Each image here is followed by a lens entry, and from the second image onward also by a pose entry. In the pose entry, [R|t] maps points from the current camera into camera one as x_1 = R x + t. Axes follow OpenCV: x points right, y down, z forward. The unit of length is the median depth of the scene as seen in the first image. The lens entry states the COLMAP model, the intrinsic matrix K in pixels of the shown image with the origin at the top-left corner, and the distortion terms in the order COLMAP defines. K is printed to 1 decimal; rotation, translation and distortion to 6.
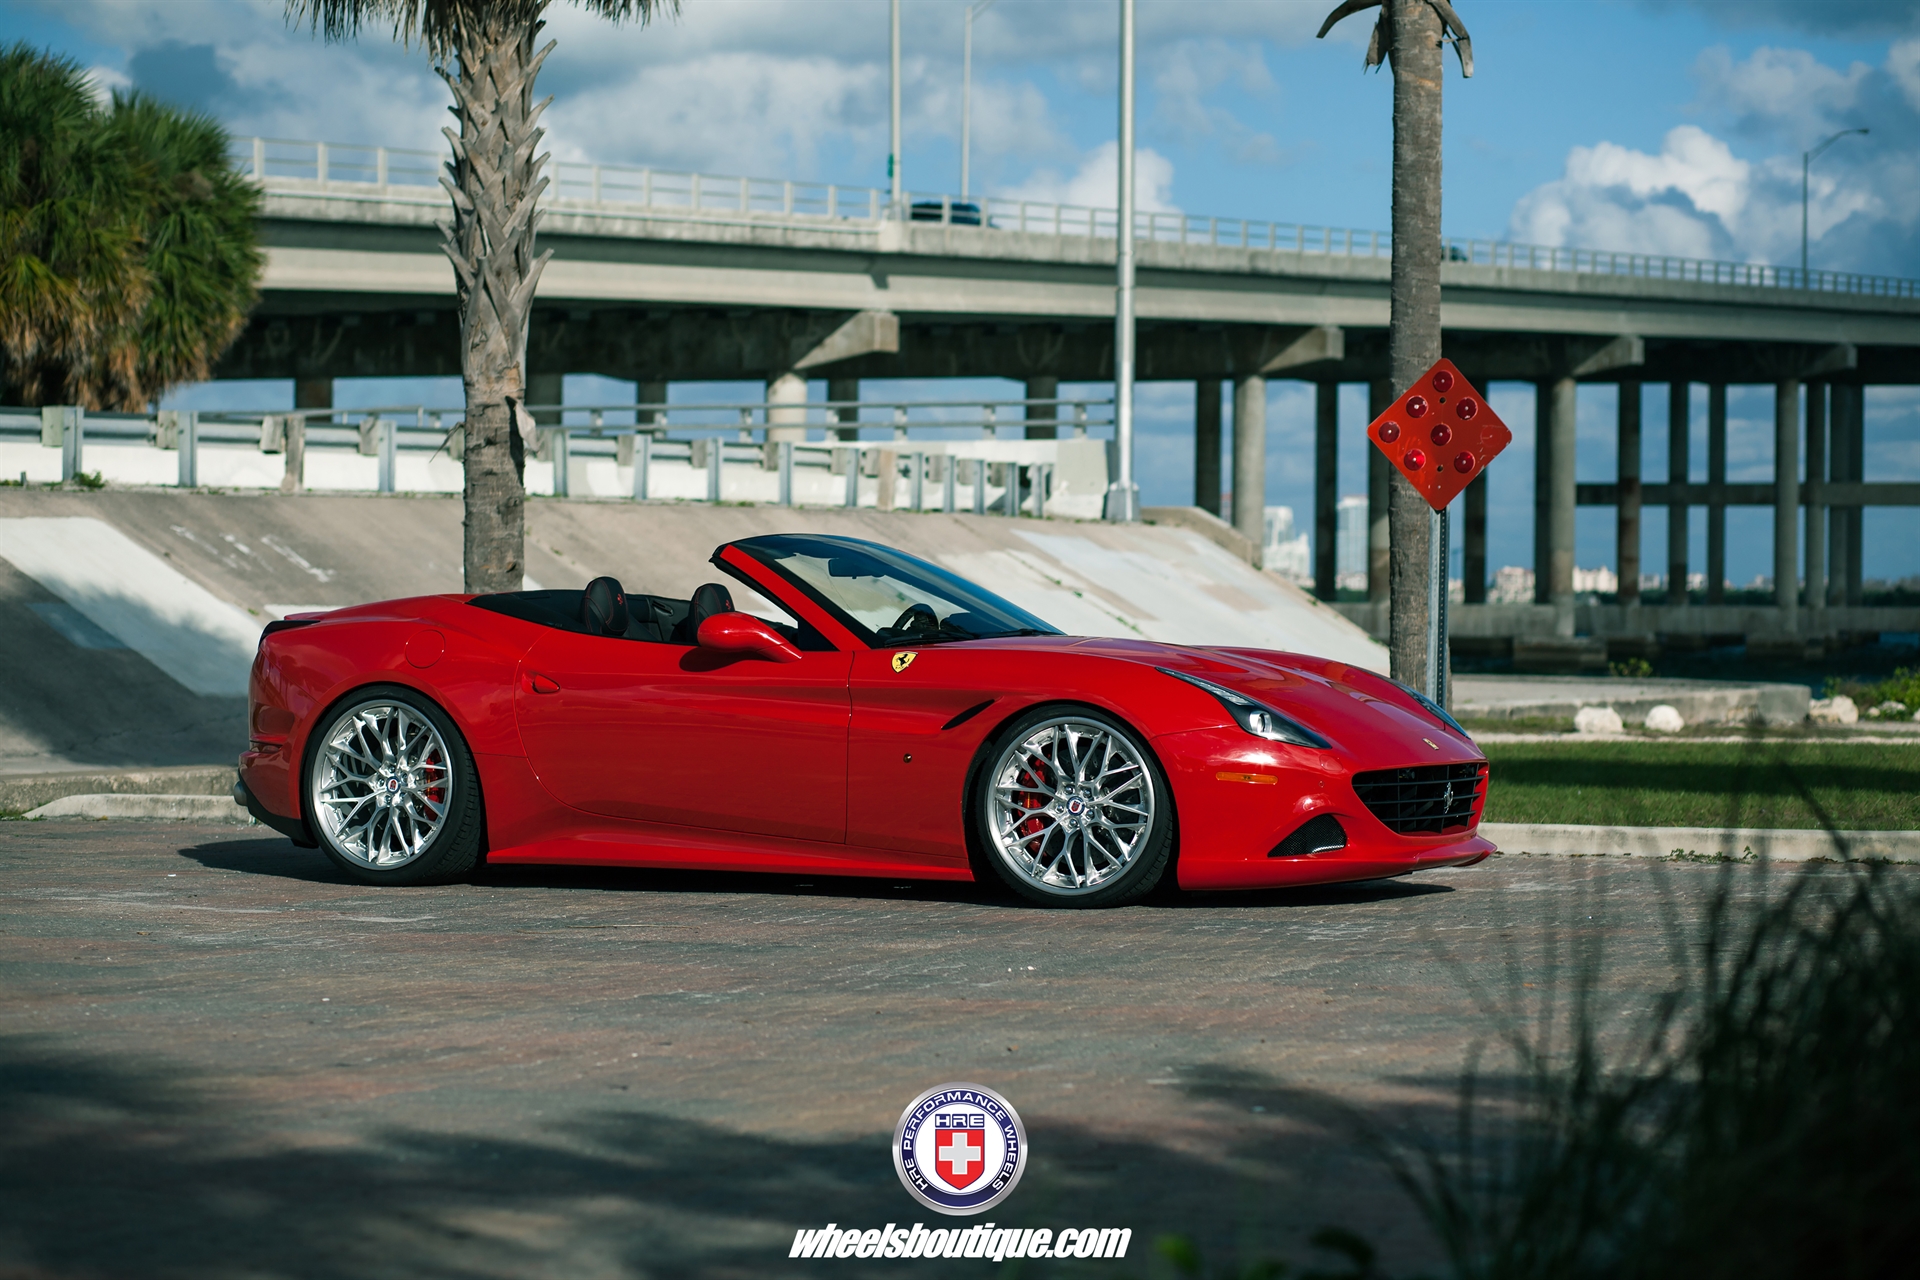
lens RADIAL K [[4539.2, 0, 960.0], [0, 4539.2, 640.0], [0, 0, 1]] dist [-0.132689, -0.208410]
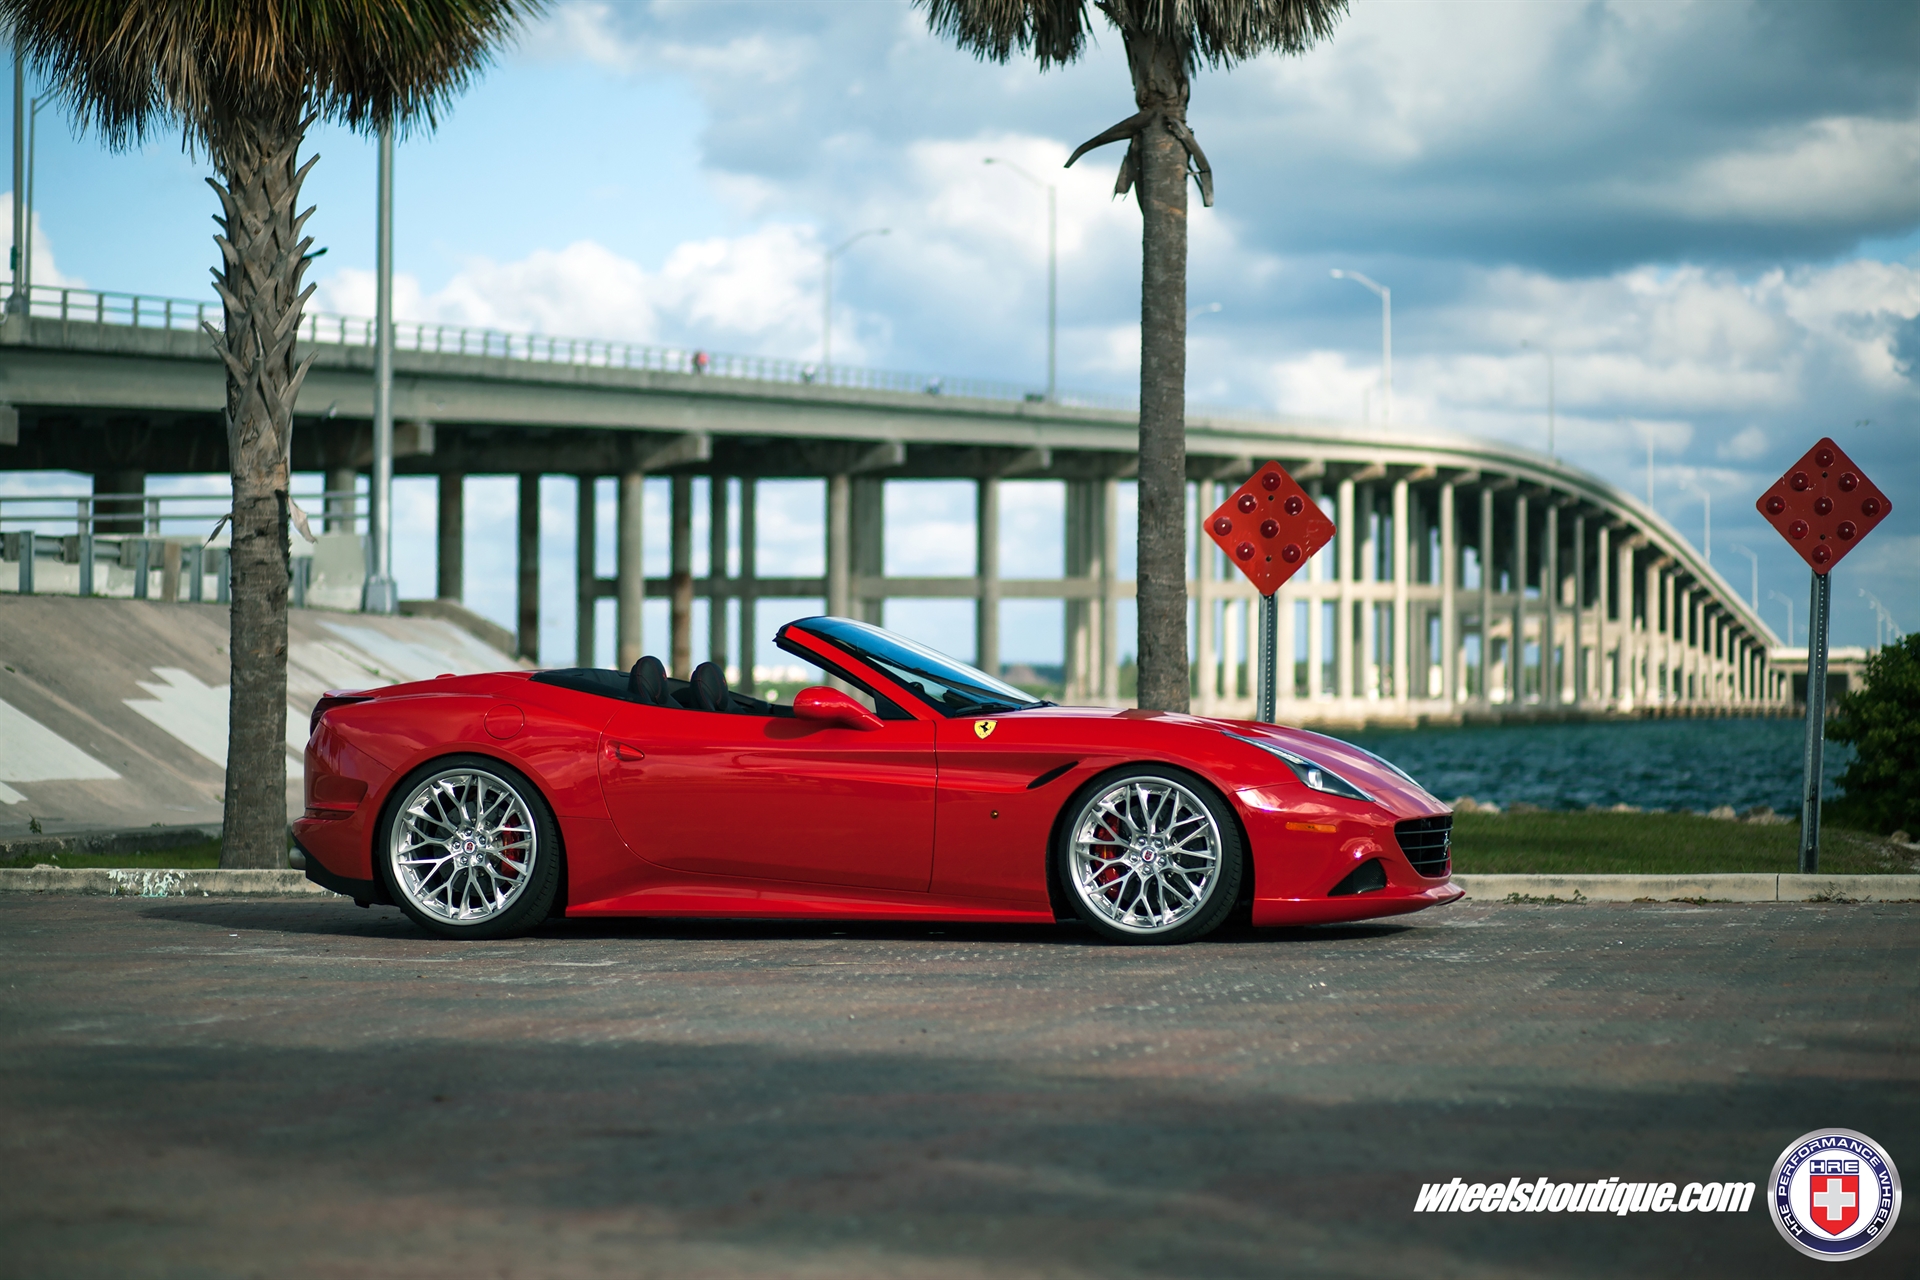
lens RADIAL K [[4539.2, 0, 960.0], [0, 4539.2, 640.0], [0, 0, 1]] dist [-0.132689, -0.208410]
pose [[0.975722, -0.002426, 0.219001, -0.190819], [0.006976, 0.999775, -0.020007, 0.003731], [-0.218903, 0.021049, 0.975520, -0.069176]]
